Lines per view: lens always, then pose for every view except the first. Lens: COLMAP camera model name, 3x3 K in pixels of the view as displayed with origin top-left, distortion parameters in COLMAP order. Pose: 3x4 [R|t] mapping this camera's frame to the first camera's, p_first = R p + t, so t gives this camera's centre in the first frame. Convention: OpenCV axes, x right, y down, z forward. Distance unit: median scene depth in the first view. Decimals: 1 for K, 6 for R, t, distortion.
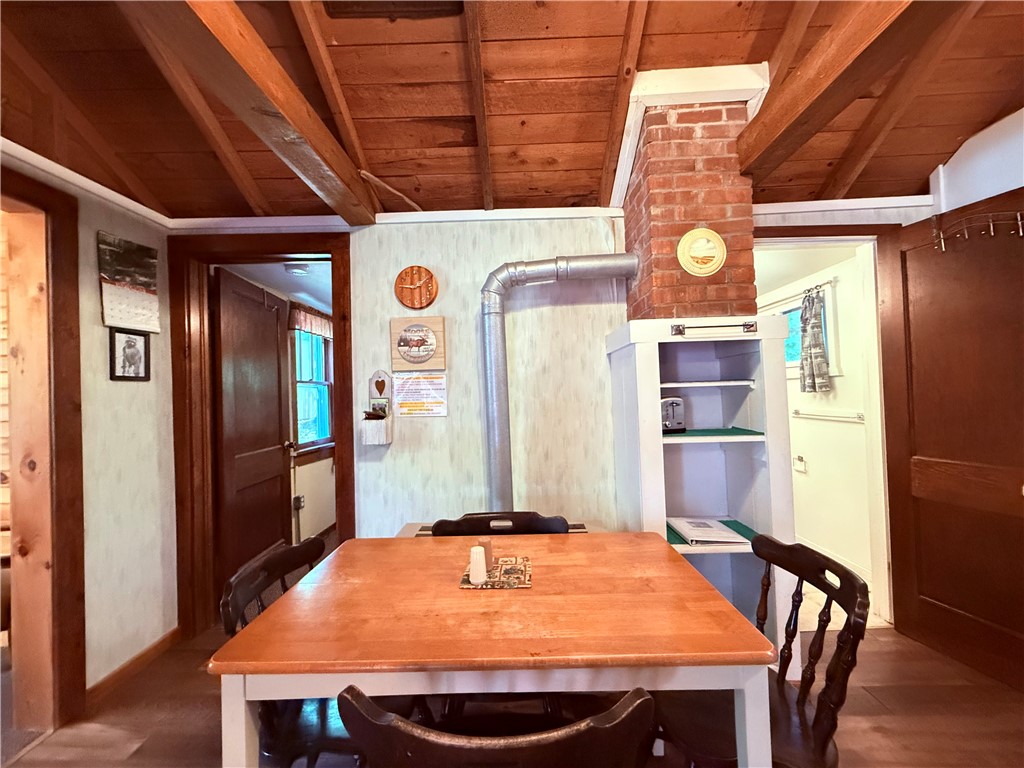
lens RADIAL K [[407.5, 0, 512.0], [0, 407.5, 386.1], [0, 0, 1]] dist [-0.002807, 0.000811]
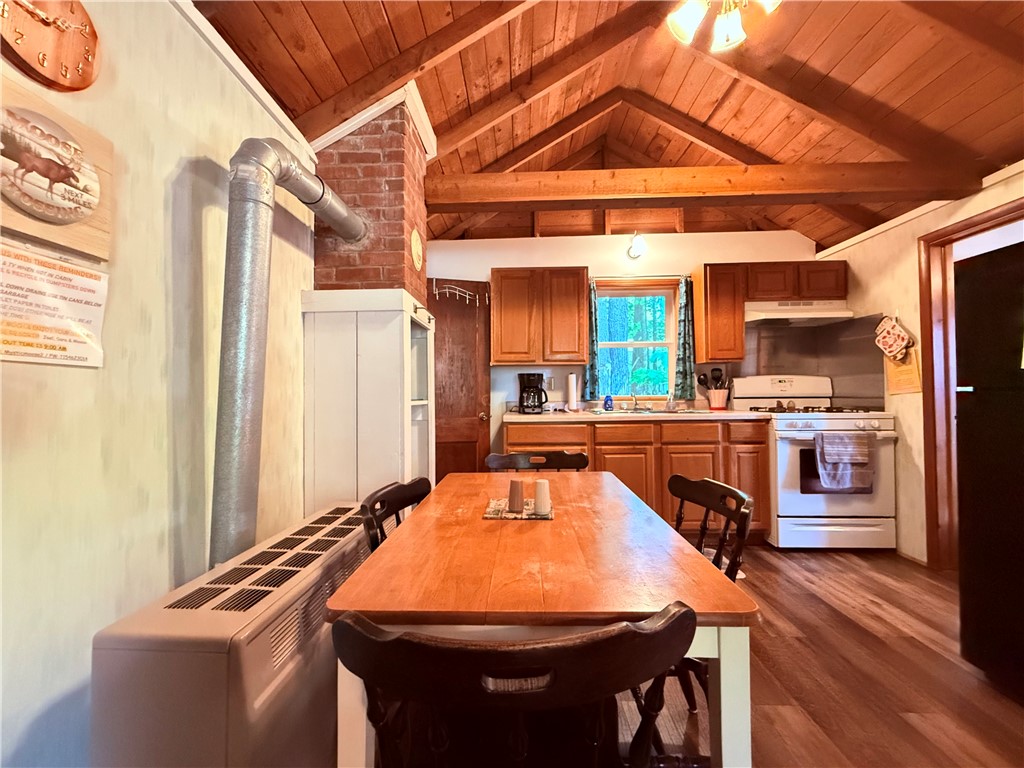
lens RADIAL K [[407.5, 0, 507.3], [0, 407.5, 384.6], [0, 0, 1]] dist [-0.002807, 0.000811]
pose [[0.017947, 0.052787, 0.998445, -0.626955], [-0.012411, 0.998540, -0.052569, 0.116653], [-0.999762, -0.011448, 0.018576, 0.597500]]
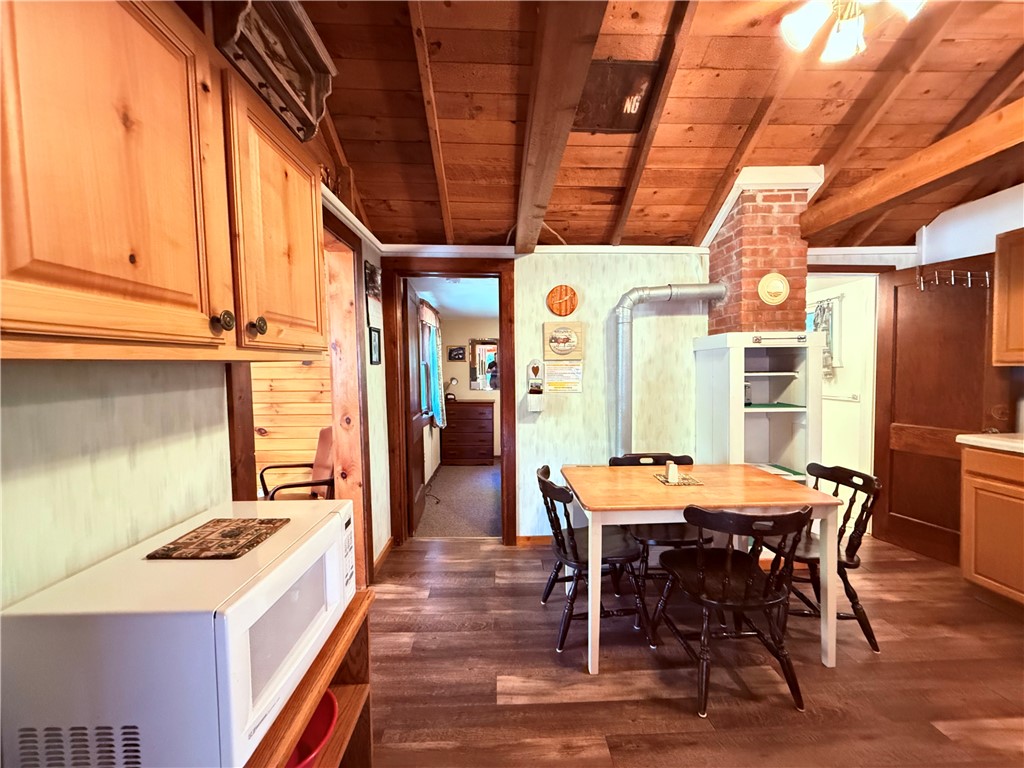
lens RADIAL K [[407.5, 0, 510.4], [0, 407.5, 386.1], [0, 0, 1]] dist [-0.002807, 0.000811]
pose [[0.998691, 0.015688, 0.048684, -0.512247], [-0.018569, 0.998068, 0.059296, -0.029685], [-0.047660, -0.060122, 0.997053, -0.437199]]
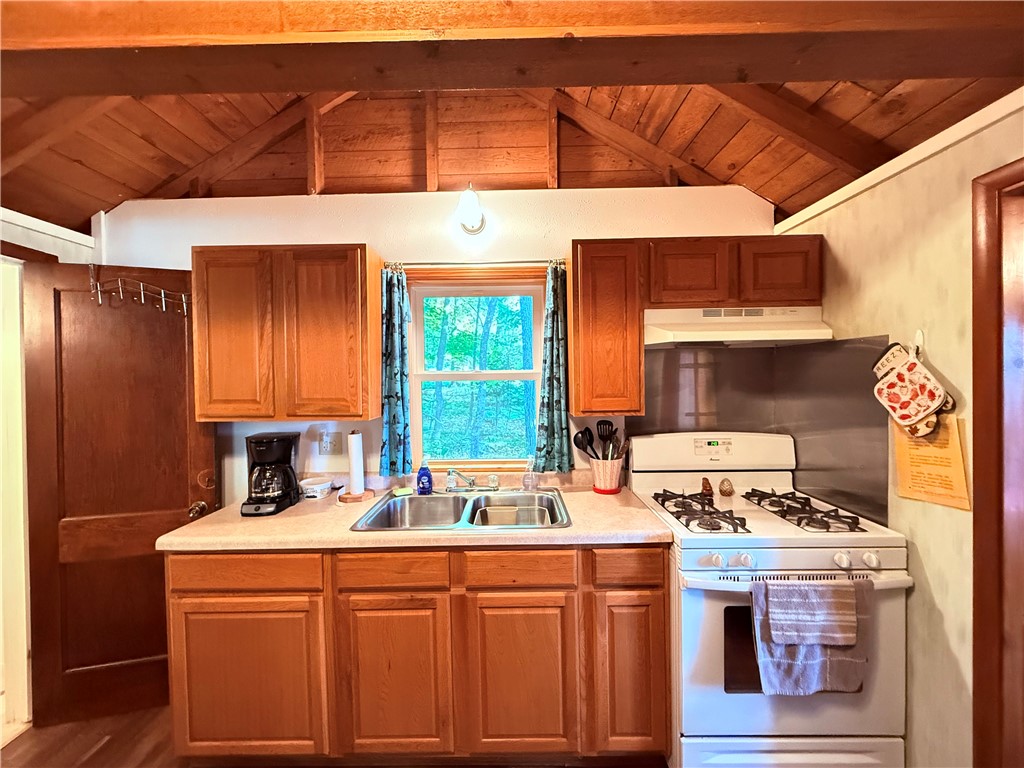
lens RADIAL K [[407.5, 0, 506.8], [0, 407.5, 383.4], [0, 0, 1]] dist [-0.002807, 0.000811]
pose [[-0.011216, 0.023099, 0.999670, 0.064321], [-0.006556, 0.999710, -0.023174, -0.111424], [-0.999916, -0.006814, -0.011062, 0.023356]]
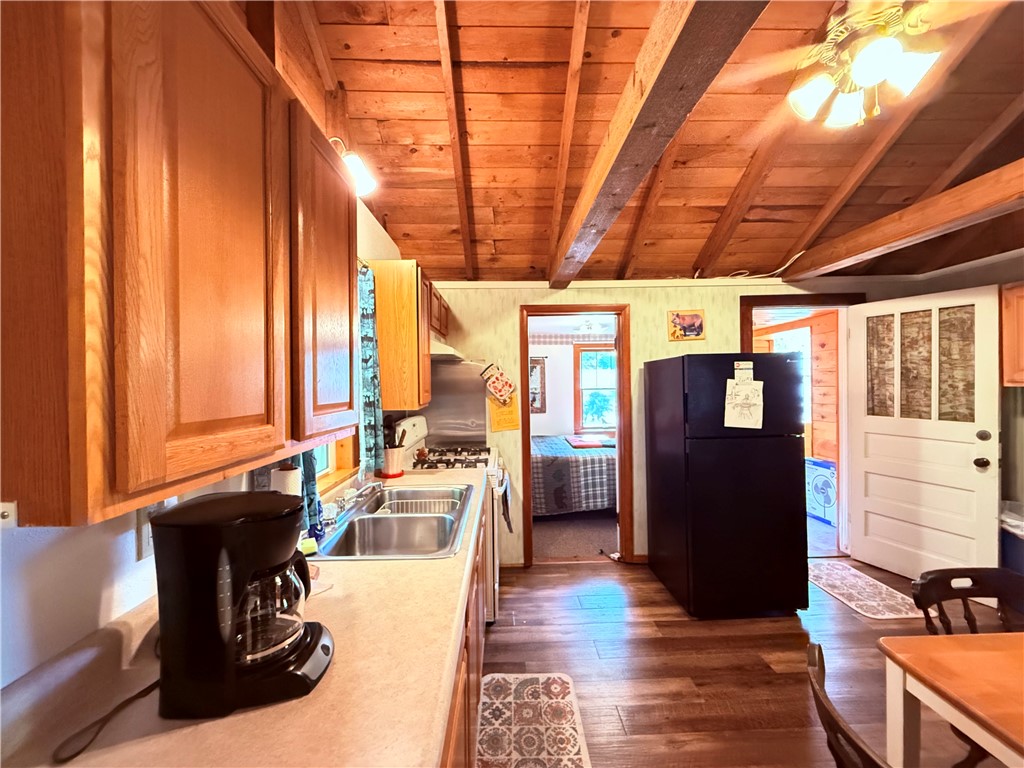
lens RADIAL K [[407.5, 0, 507.6], [0, 407.5, 386.1], [0, 0, 1]] dist [-0.002807, 0.000811]
pose [[-0.997657, 0.058217, -0.035931, 0.750058], [0.058461, 0.998273, -0.005796, -0.102702], [0.035531, -0.007883, -0.999337, 0.914511]]
